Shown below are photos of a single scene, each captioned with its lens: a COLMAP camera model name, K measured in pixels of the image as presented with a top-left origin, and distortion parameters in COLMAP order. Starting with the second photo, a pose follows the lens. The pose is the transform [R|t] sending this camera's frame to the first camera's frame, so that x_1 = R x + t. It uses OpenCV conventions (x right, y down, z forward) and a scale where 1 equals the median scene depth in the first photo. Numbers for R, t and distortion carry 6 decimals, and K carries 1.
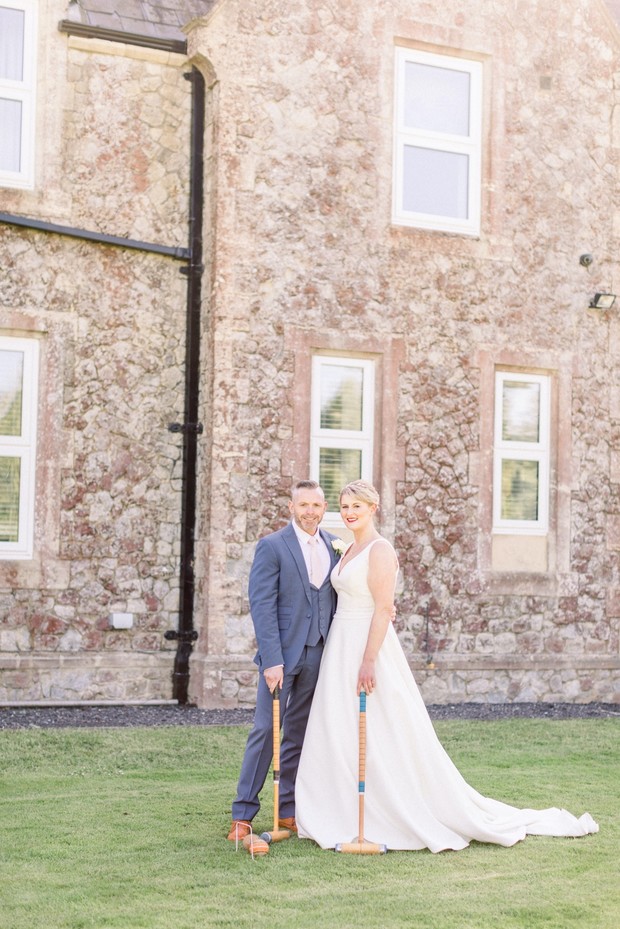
lens RADIAL K [[2126.5, 0, 310.0], [0, 2126.5, 466.1], [0, 0, 1]] dist [0.004849, 0.000000]
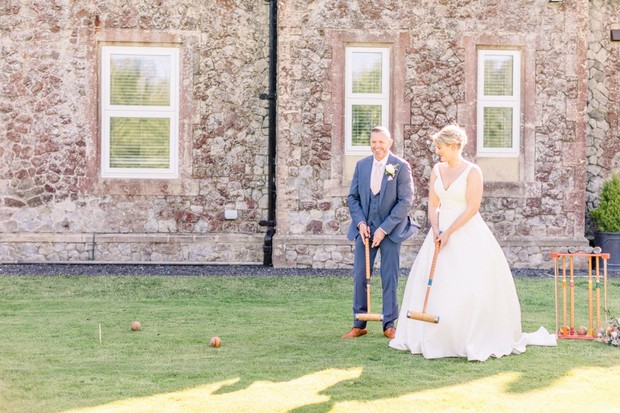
lens RADIAL K [[1419.2, 0, 309.8], [0, 1419.2, 205.3], [0, 0, 1]] dist [0.004849, 0.000000]
pose [[0.883483, -0.005547, -0.468430, 0.472721], [0.034737, 0.997953, 0.053699, 0.007936], [0.467173, -0.063714, 0.881867, 0.048591]]
